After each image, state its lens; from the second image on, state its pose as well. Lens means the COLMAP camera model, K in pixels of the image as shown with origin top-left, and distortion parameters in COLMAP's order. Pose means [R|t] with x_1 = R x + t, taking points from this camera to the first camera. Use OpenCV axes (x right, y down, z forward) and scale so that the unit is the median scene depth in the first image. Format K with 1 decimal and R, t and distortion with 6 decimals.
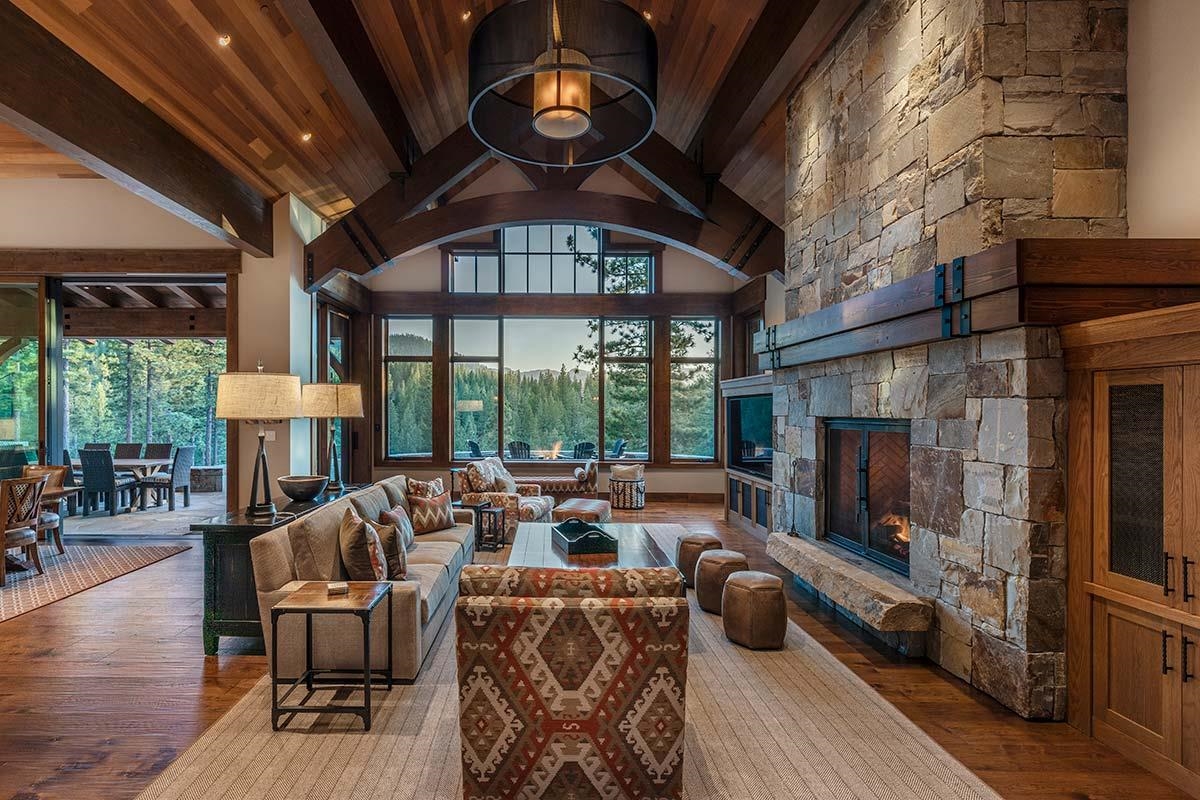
lens RADIAL K [[559.4, 0, 600.0], [0, 559.4, 400.0], [0, 0, 1]] dist [-0.024740, 0.000104]
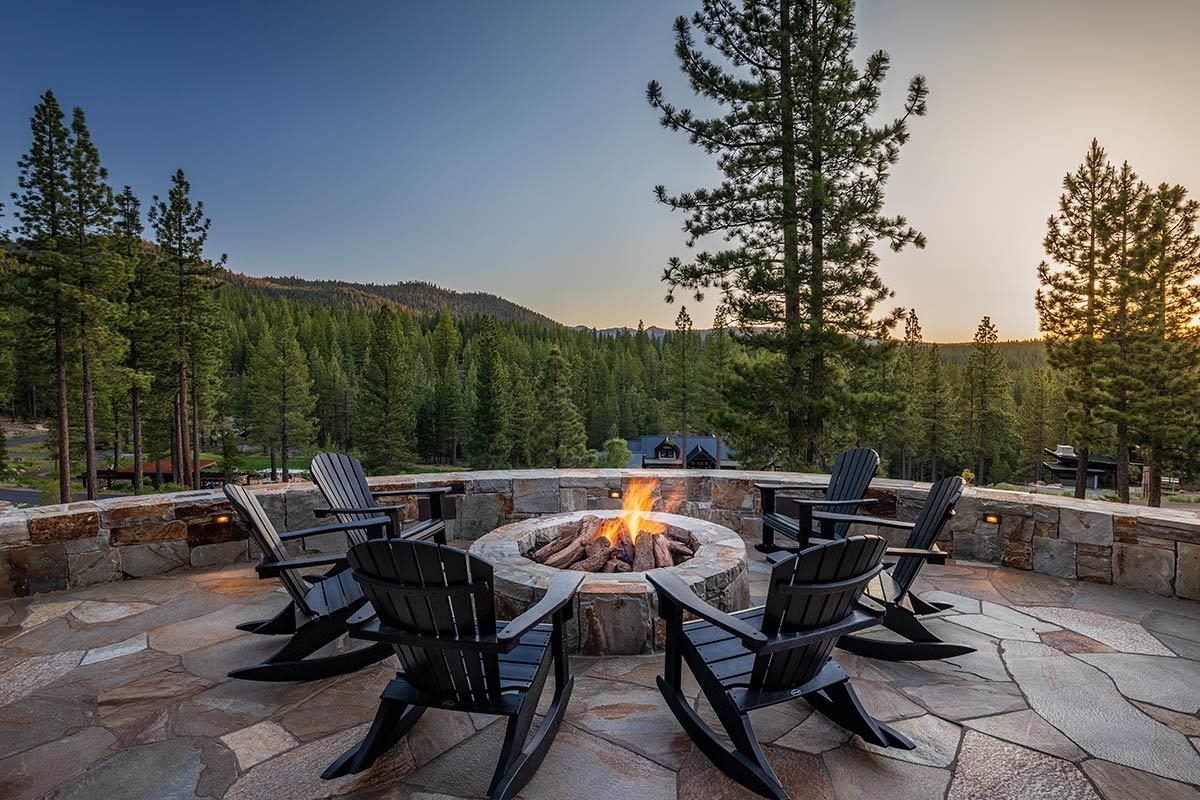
lens RADIAL K [[559.4, 0, 600.0], [0, 559.4, 400.0], [0, 0, 1]] dist [-0.024740, 0.000104]
pose [[0.990500, 0.026662, -0.134905, -0.031497], [-0.016633, 0.997050, 0.074928, 0.014150], [0.136504, -0.071972, 0.988022, 0.363136]]
